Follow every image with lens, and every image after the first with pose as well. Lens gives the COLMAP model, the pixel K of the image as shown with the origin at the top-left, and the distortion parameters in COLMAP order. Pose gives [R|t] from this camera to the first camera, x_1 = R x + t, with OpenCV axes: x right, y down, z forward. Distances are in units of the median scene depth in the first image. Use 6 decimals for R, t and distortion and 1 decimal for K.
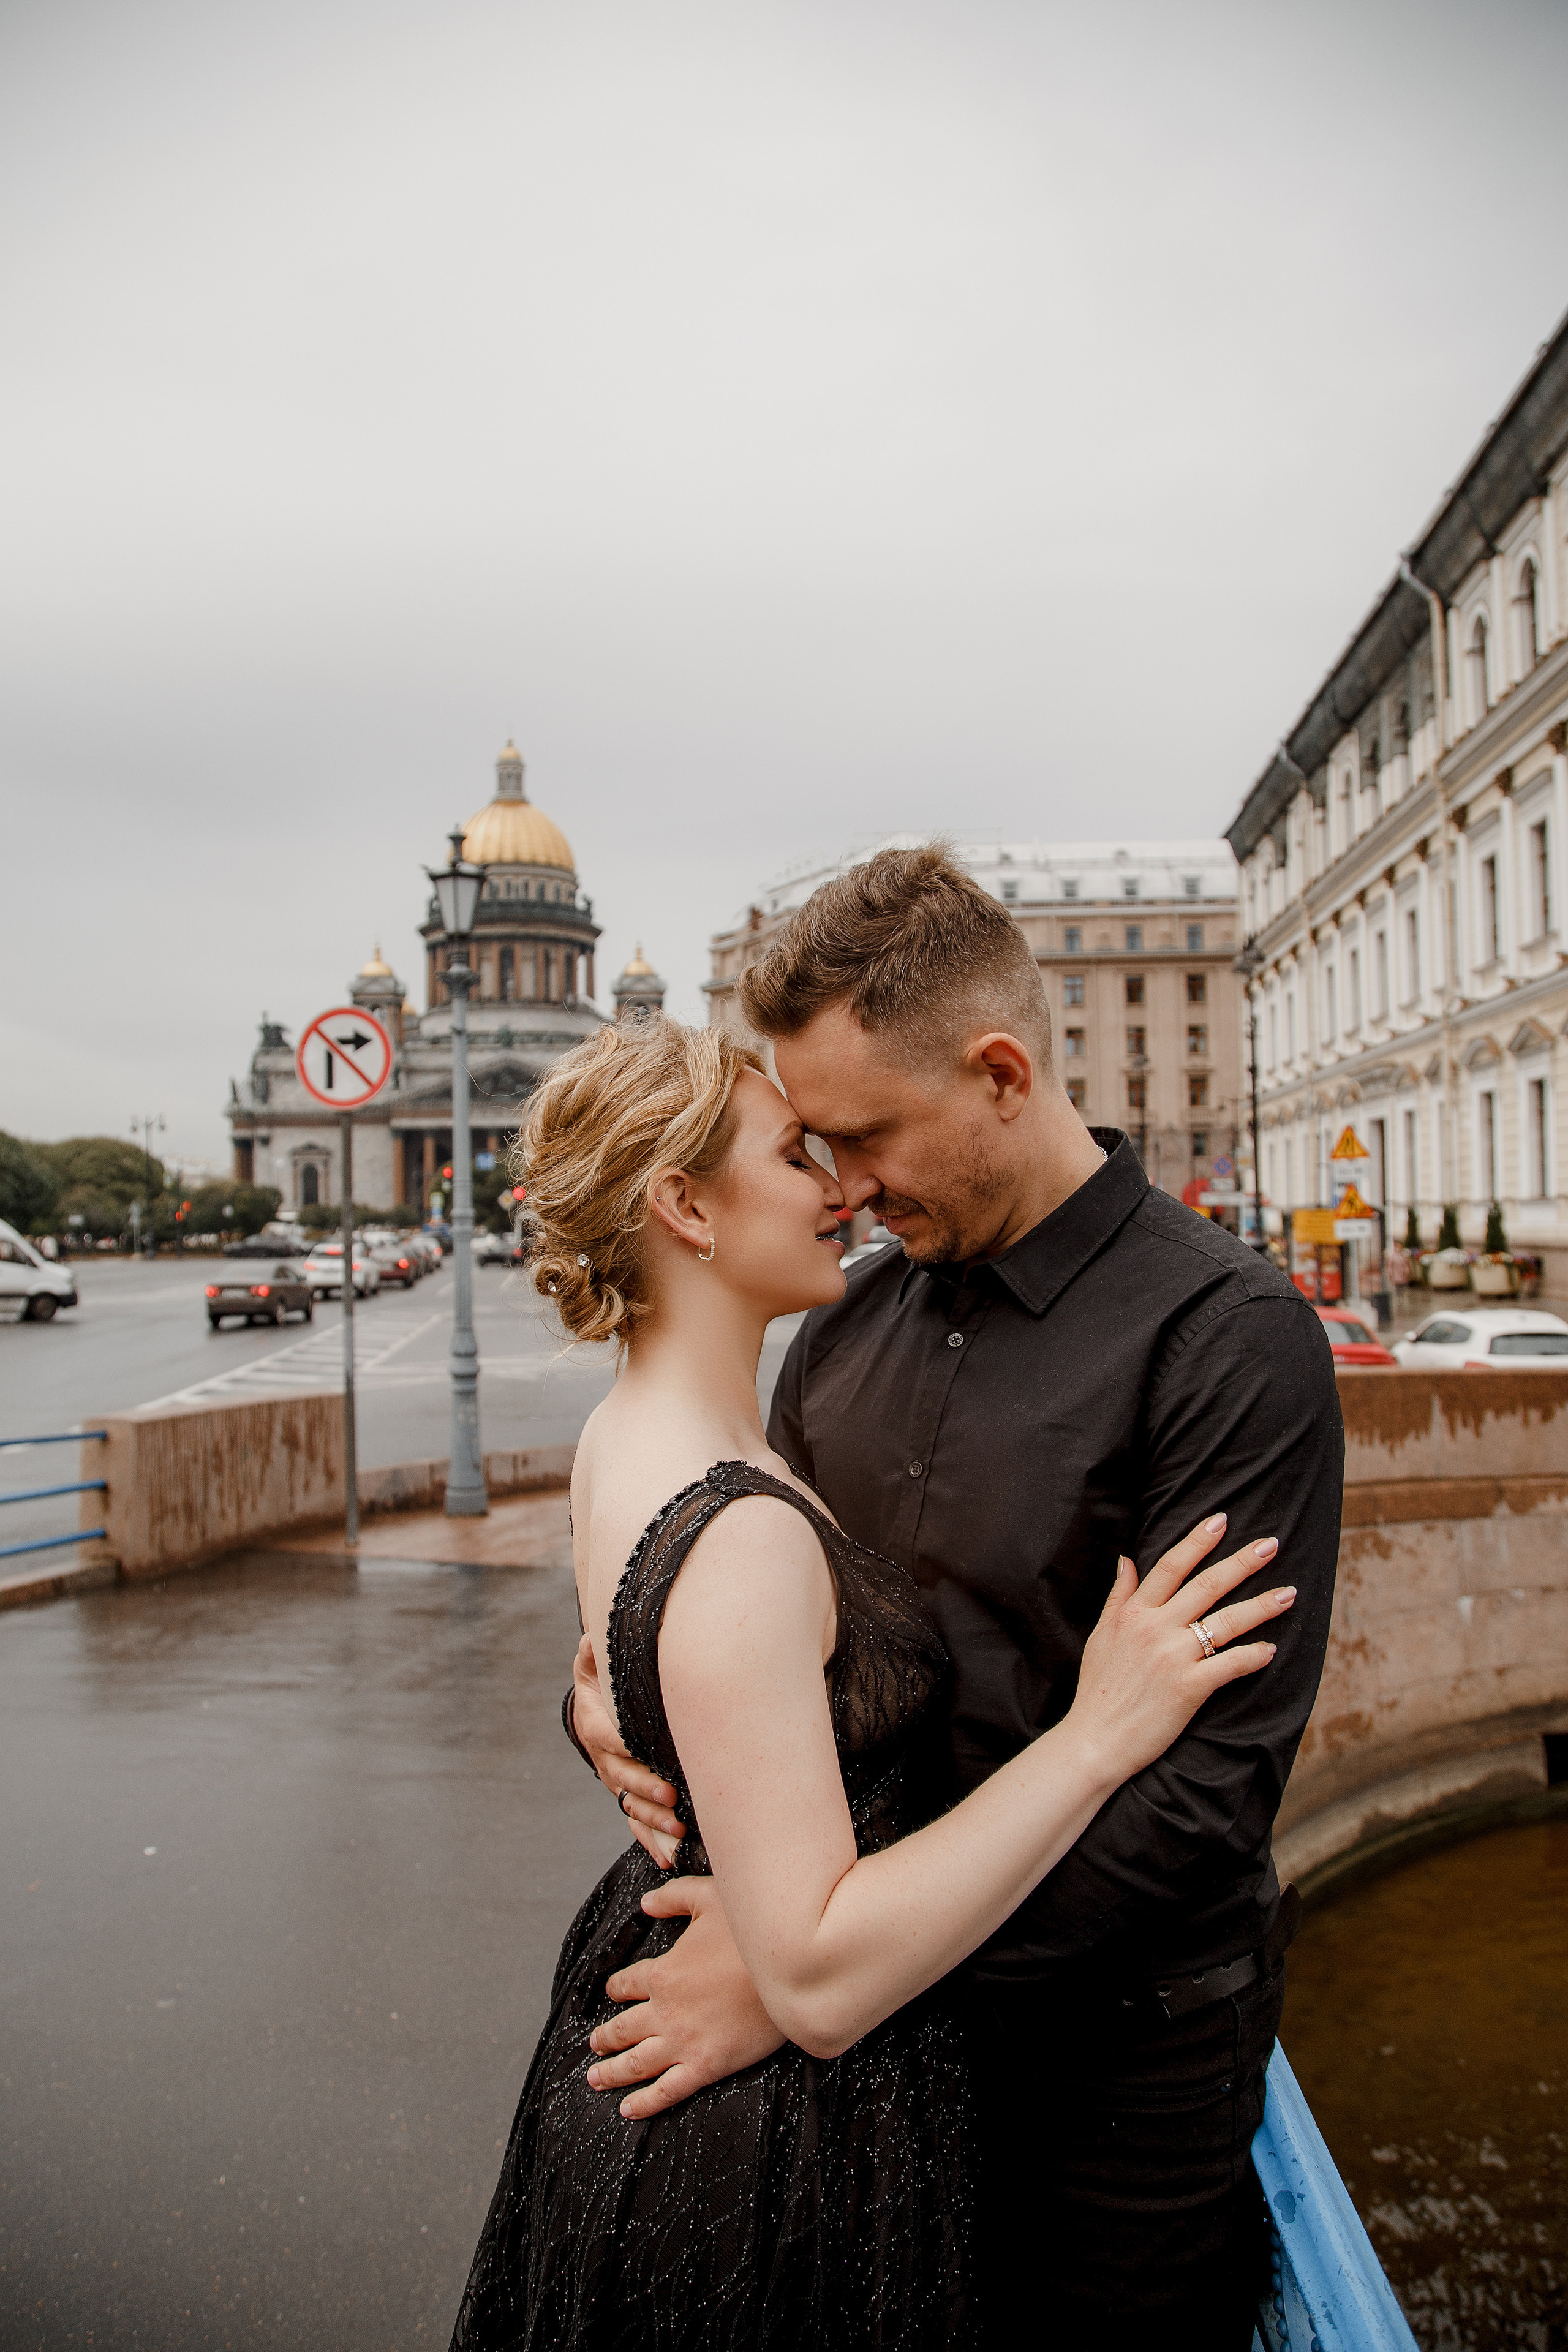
lens RADIAL K [[1643.4, 0, 769.3], [0, 1643.4, 1202.8], [0, 0, 1]] dist [-0.129213, 0.066993]
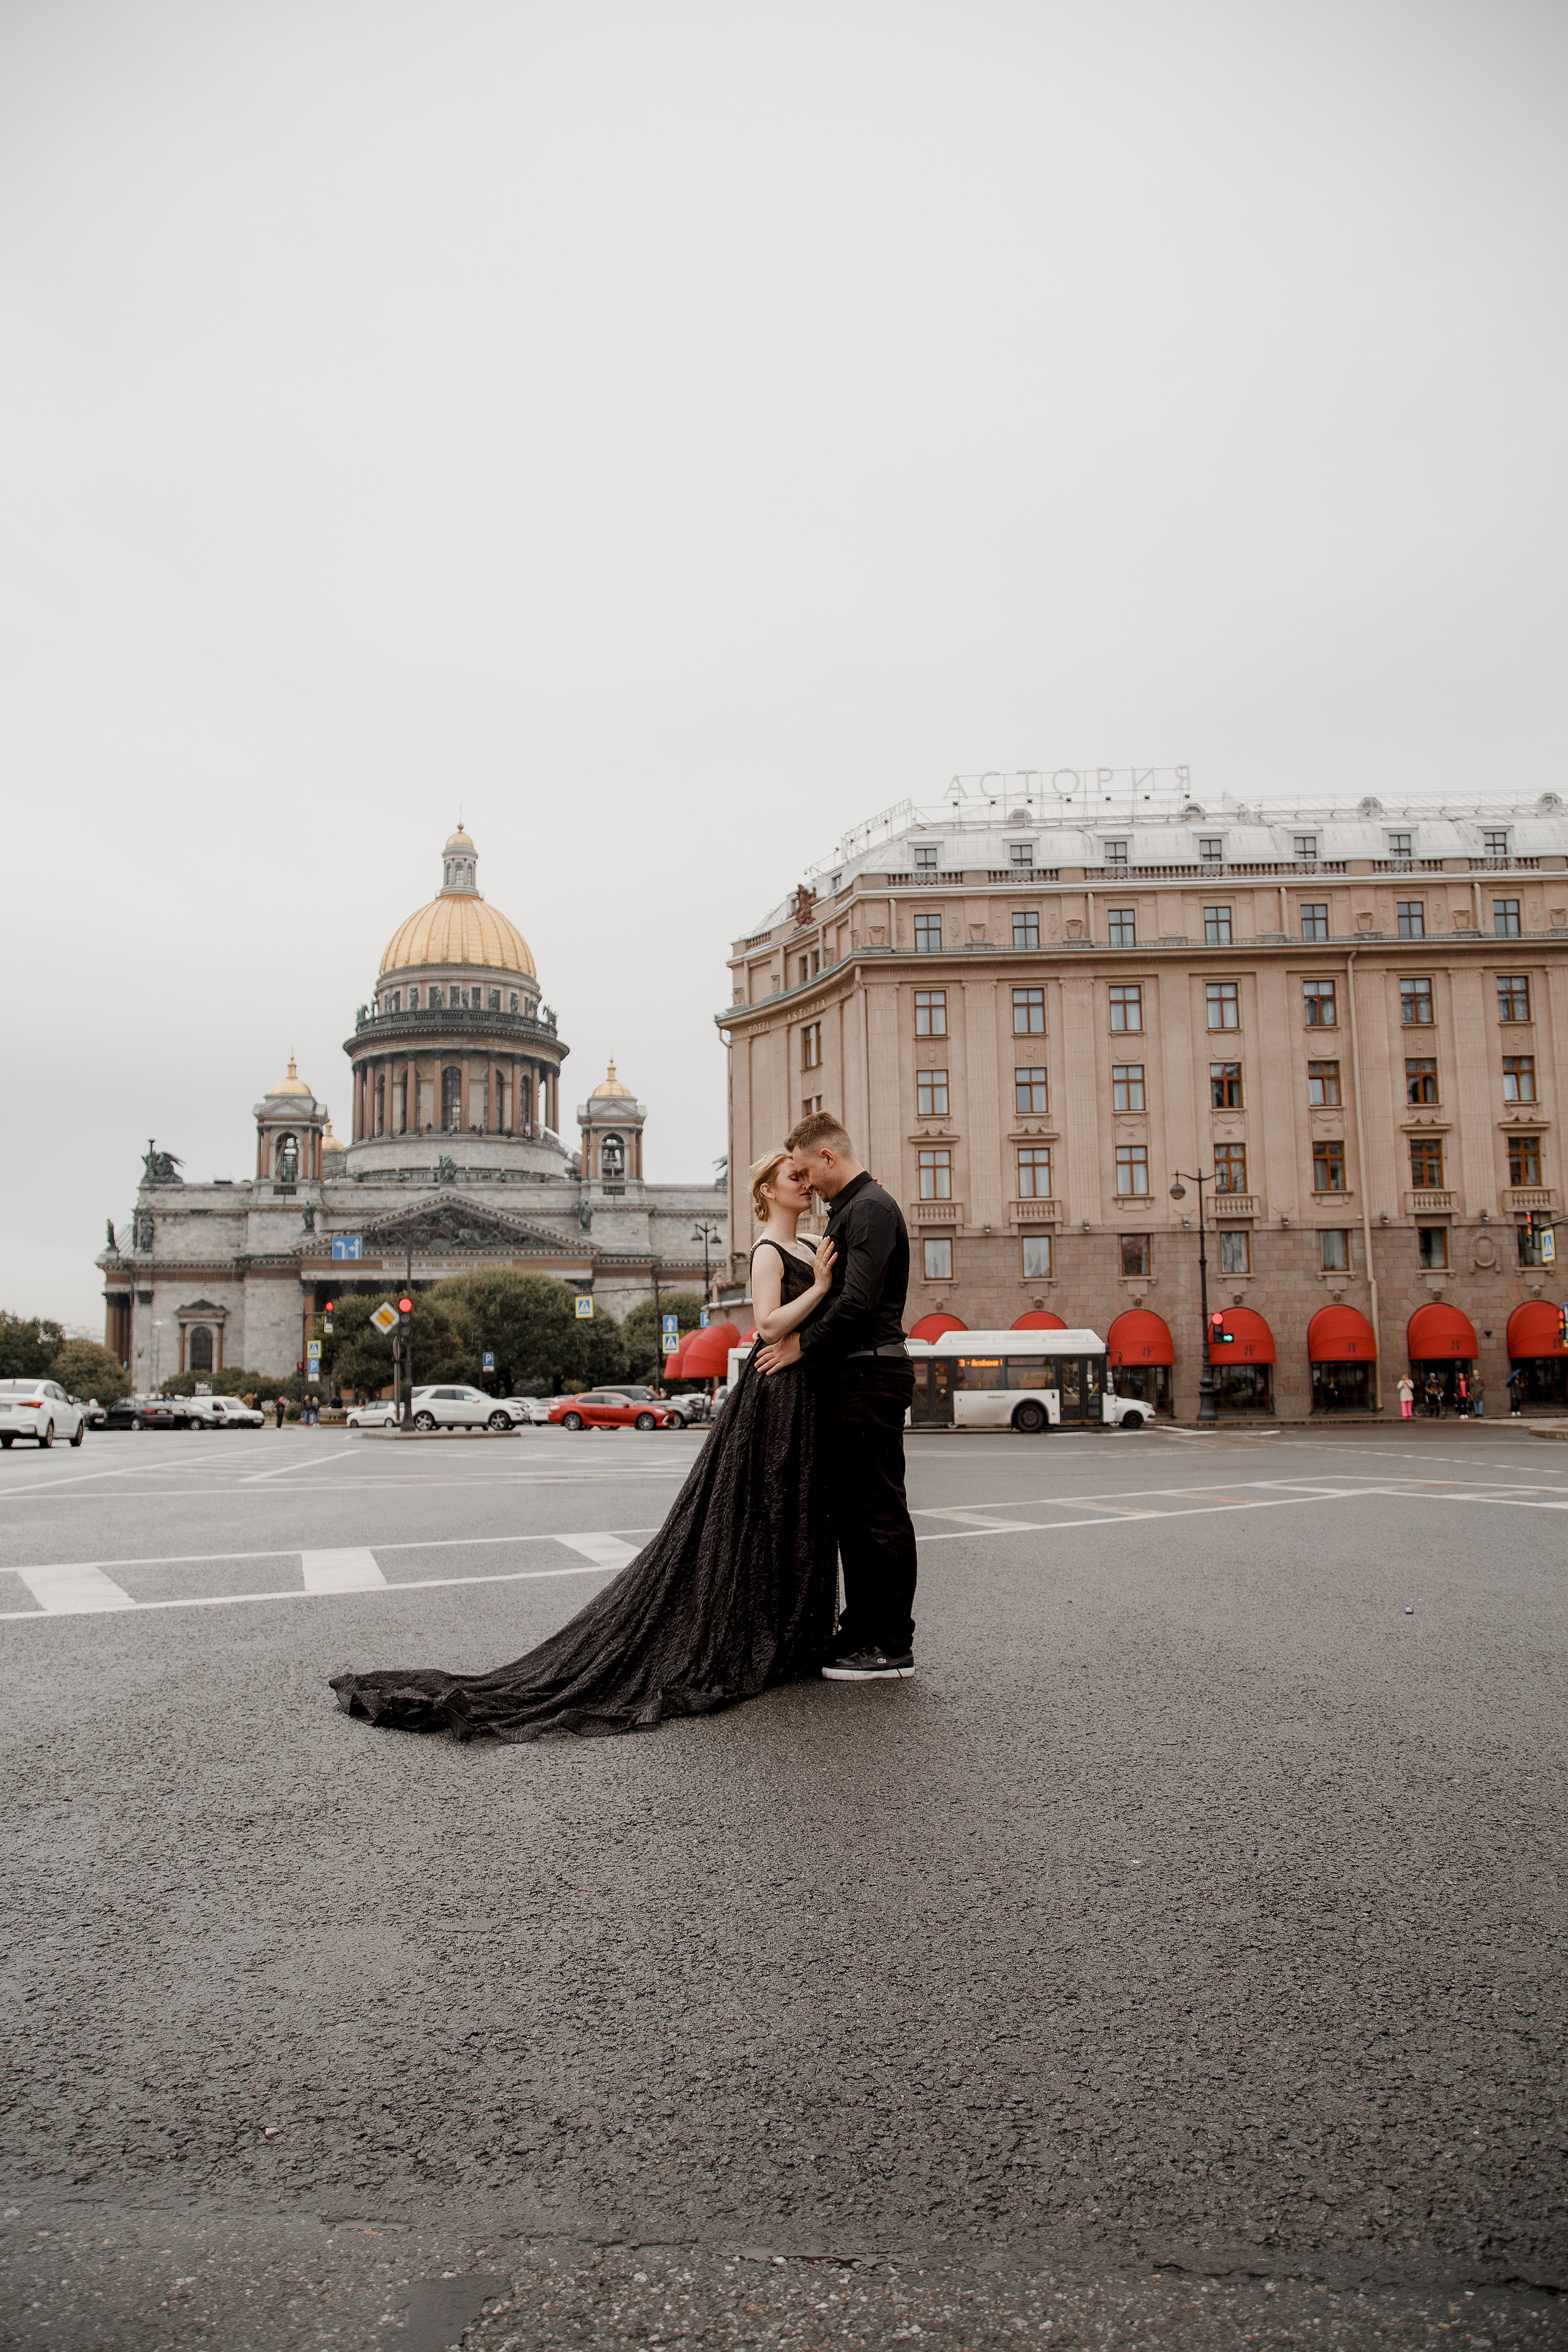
lens RADIAL K [[1719.9, 0, 783.8], [0, 1719.9, 1178.3], [0, 0, 1]] dist [-0.128359, 0.065340]
pose [[0.999697, 0.001620, 0.024576, -0.037470], [0.001433, 0.992316, -0.123723, 0.018949], [-0.024587, 0.123721, 0.992012, 0.389325]]
